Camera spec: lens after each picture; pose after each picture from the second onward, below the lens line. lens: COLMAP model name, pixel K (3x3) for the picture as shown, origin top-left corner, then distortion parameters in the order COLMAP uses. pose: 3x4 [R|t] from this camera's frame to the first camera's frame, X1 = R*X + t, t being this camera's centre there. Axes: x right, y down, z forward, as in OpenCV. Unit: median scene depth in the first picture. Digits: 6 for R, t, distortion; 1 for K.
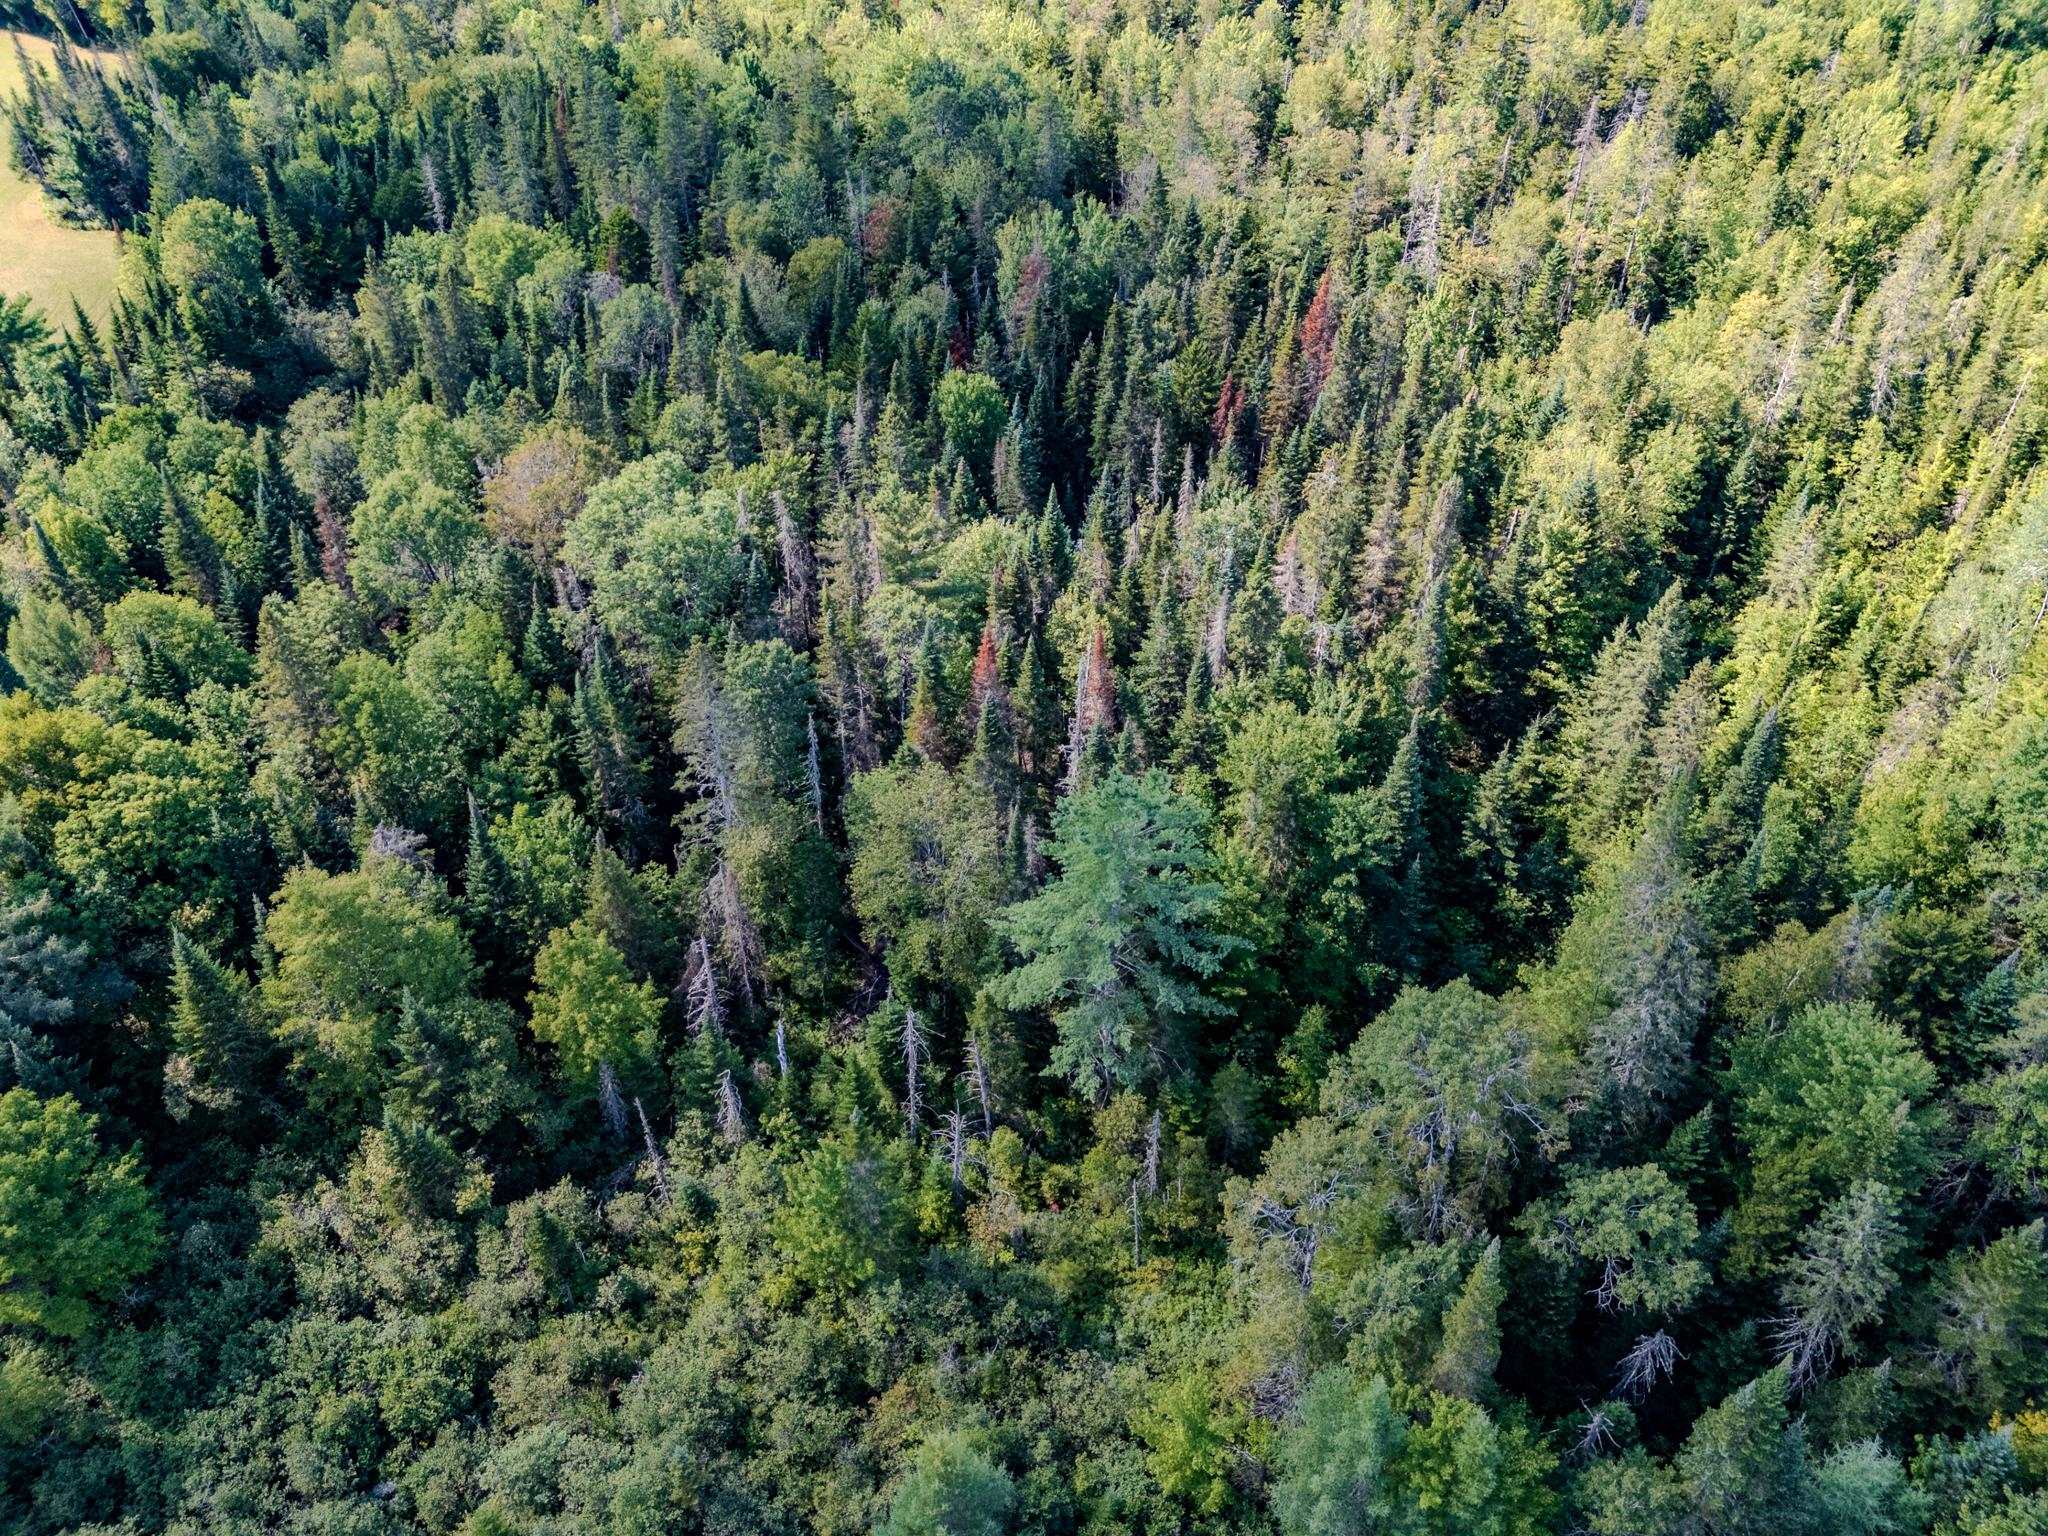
lens RADIAL K [[1540.0, 0, 1025.5], [0, 1540.0, 773.9], [0, 0, 1]] dist [0.072381, -0.063133]
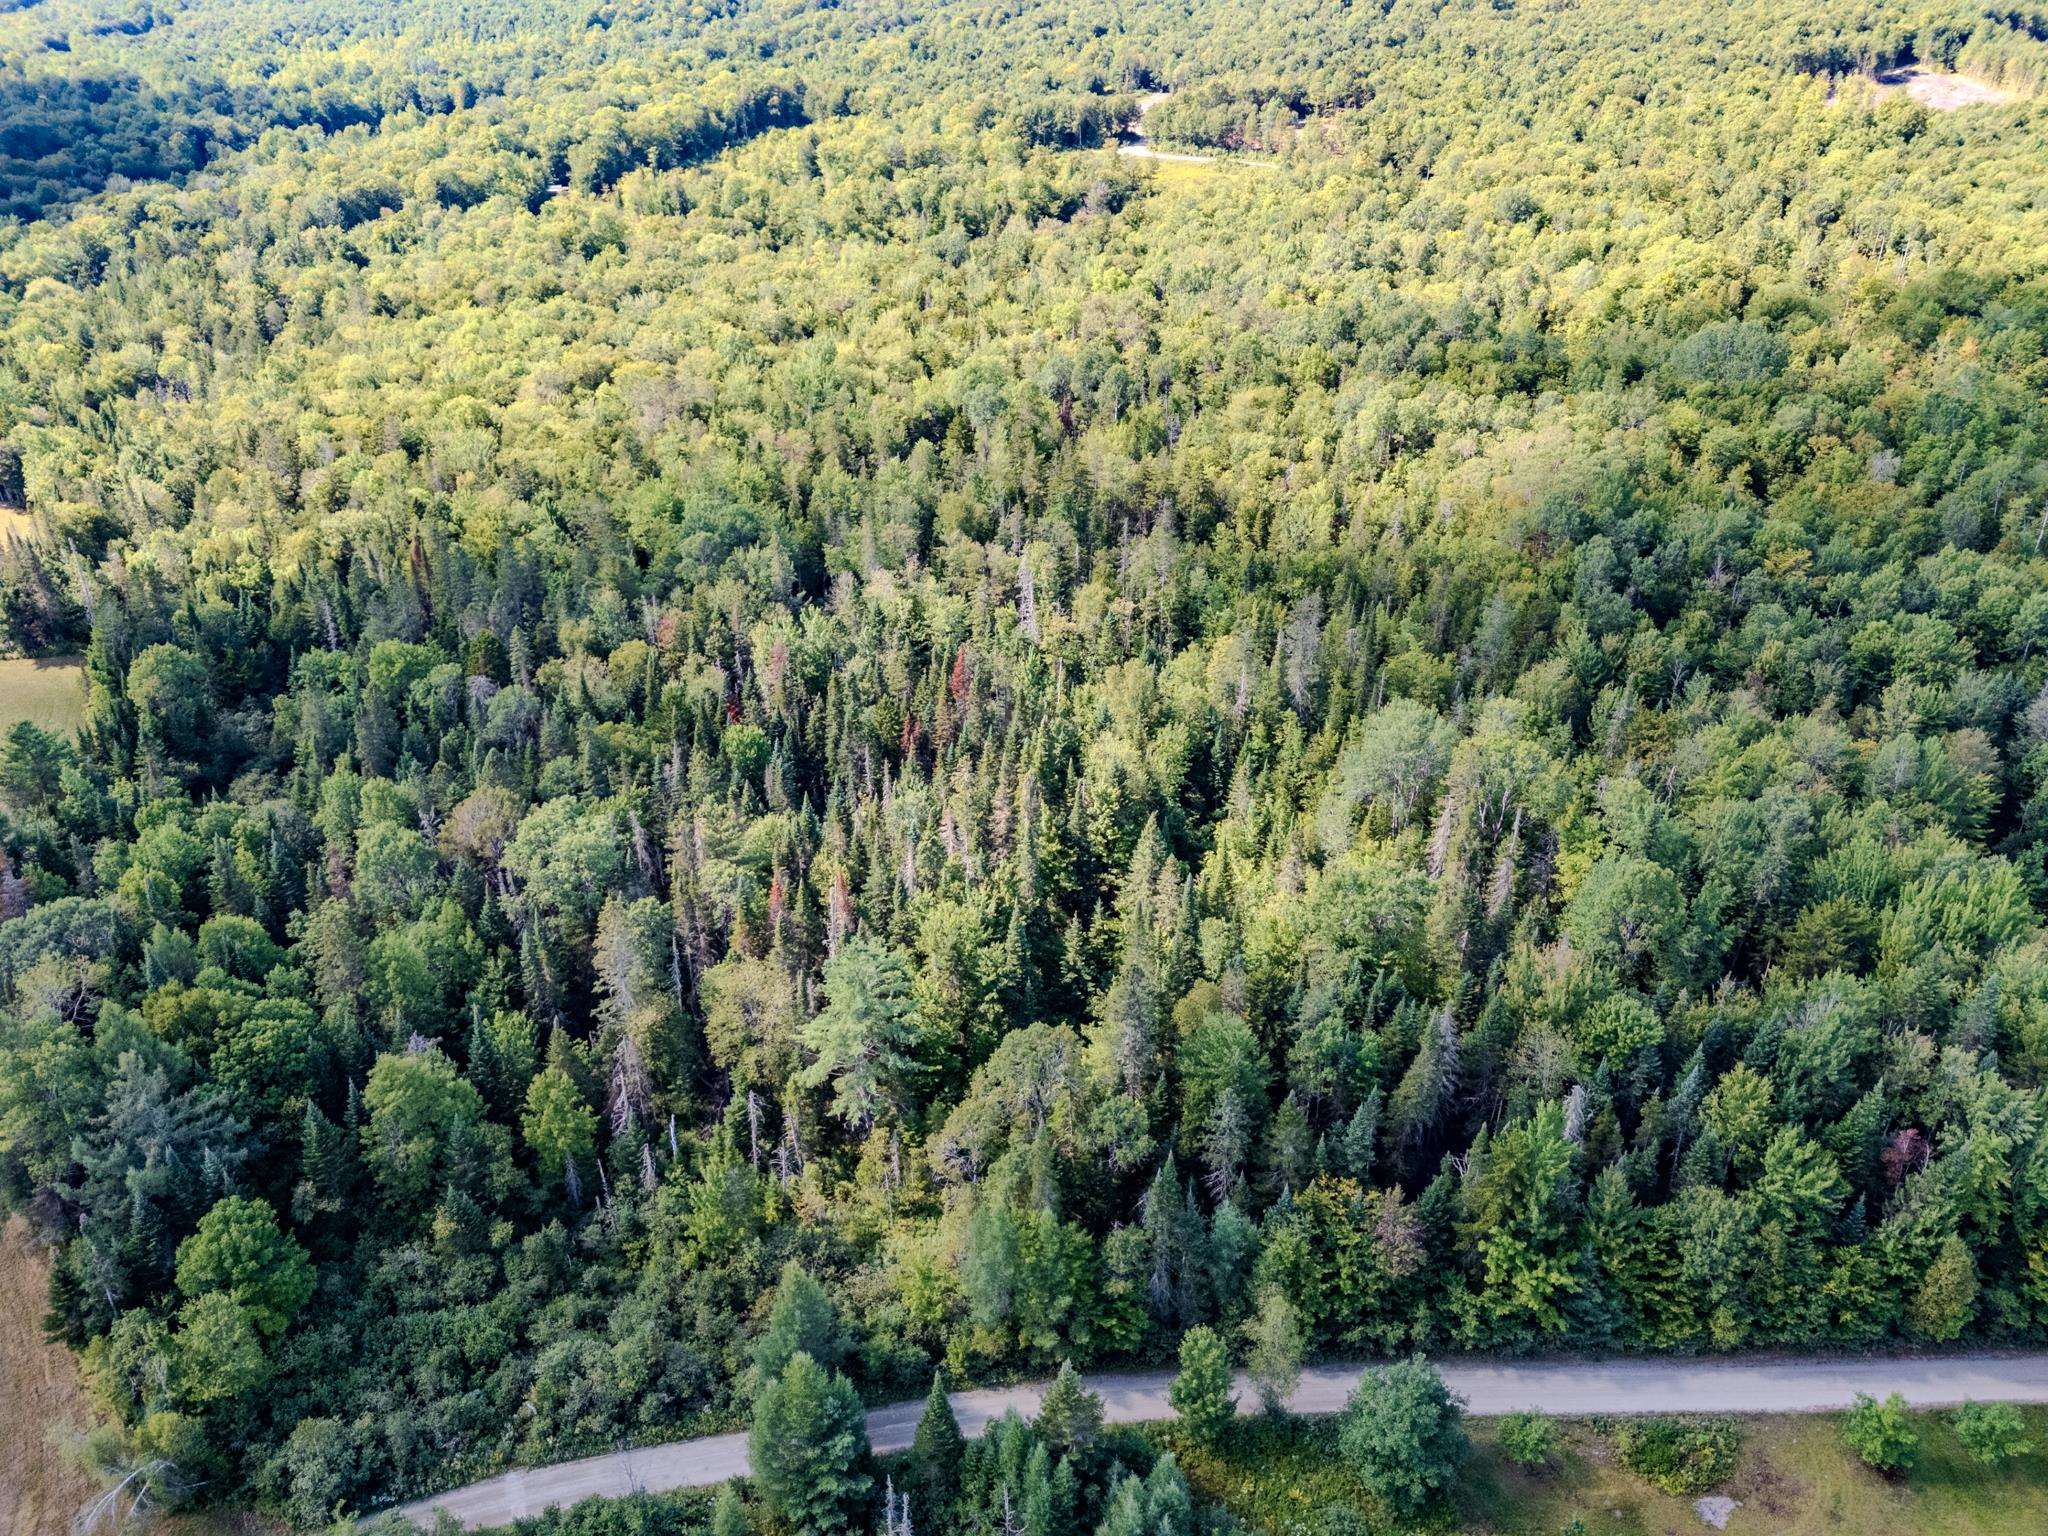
lens RADIAL K [[1571.5, 0, 1030.3], [0, 1571.5, 738.2], [0, 0, 1]] dist [0.090562, -0.089861]
pose [[0.982216, -0.085385, 0.167218, -0.022120], [0.116937, 0.974985, -0.189024, 0.105146], [-0.146895, 0.205216, 0.967630, -0.686124]]
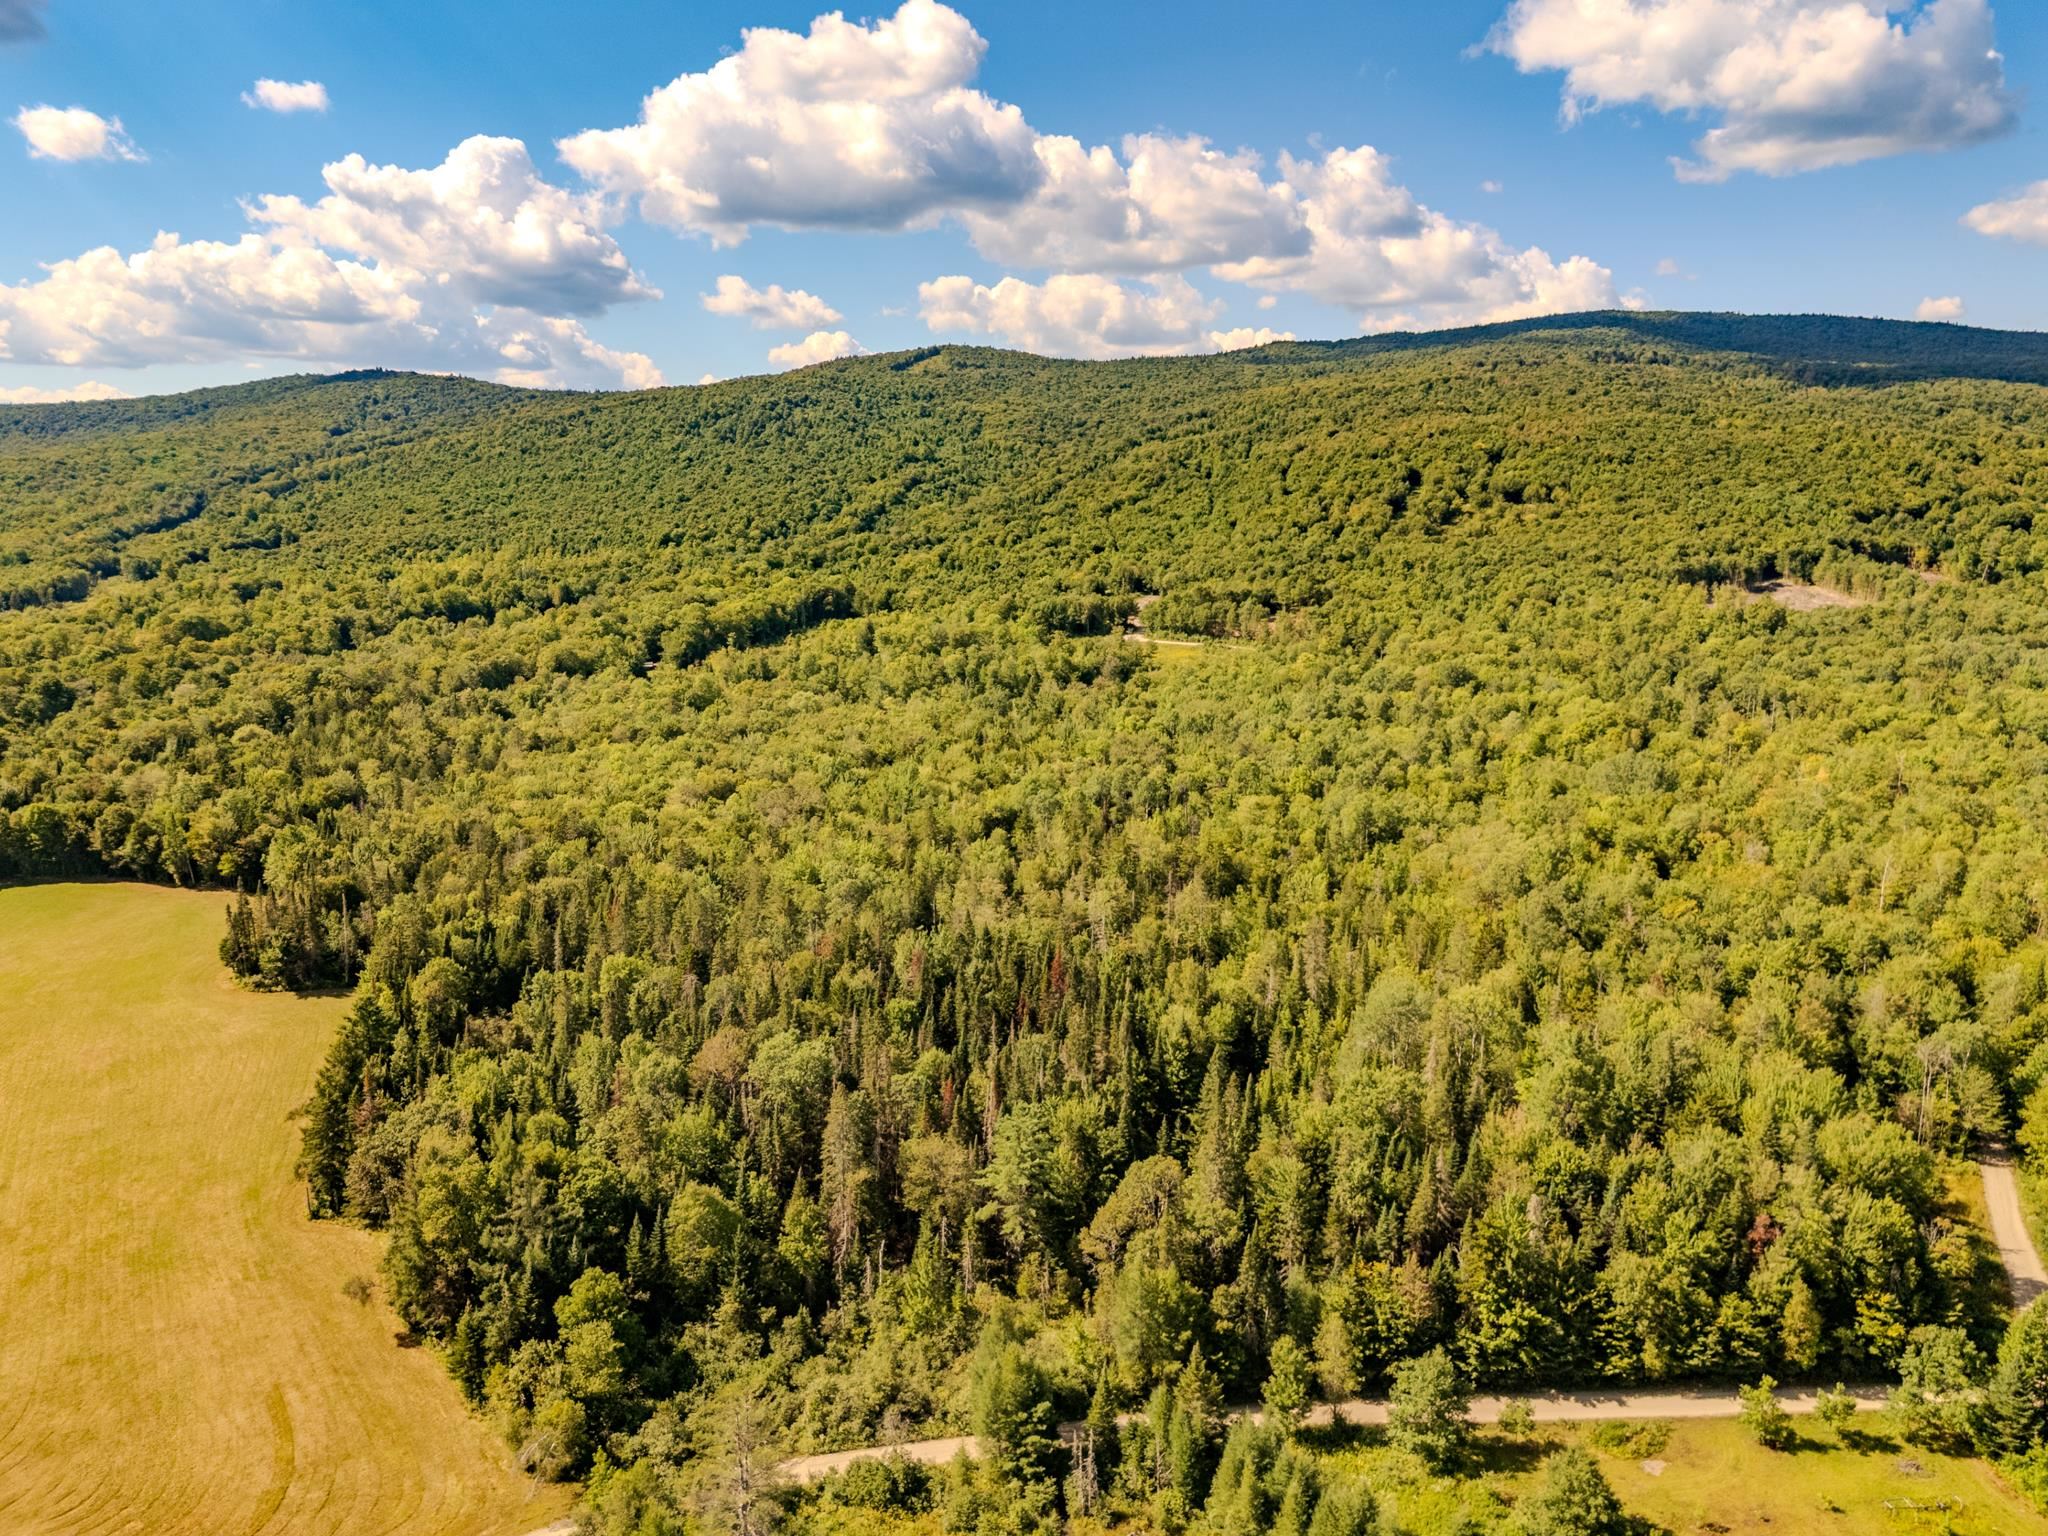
lens RADIAL K [[1571.5, 0, 1023.9], [0, 1571.5, 766.4], [0, 0, 1]] dist [0.090562, -0.089861]
pose [[0.980216, -0.029995, 0.195644, -0.321893], [0.117788, 0.882769, -0.454801, 0.519051], [-0.159066, 0.468848, 0.868838, -1.186776]]
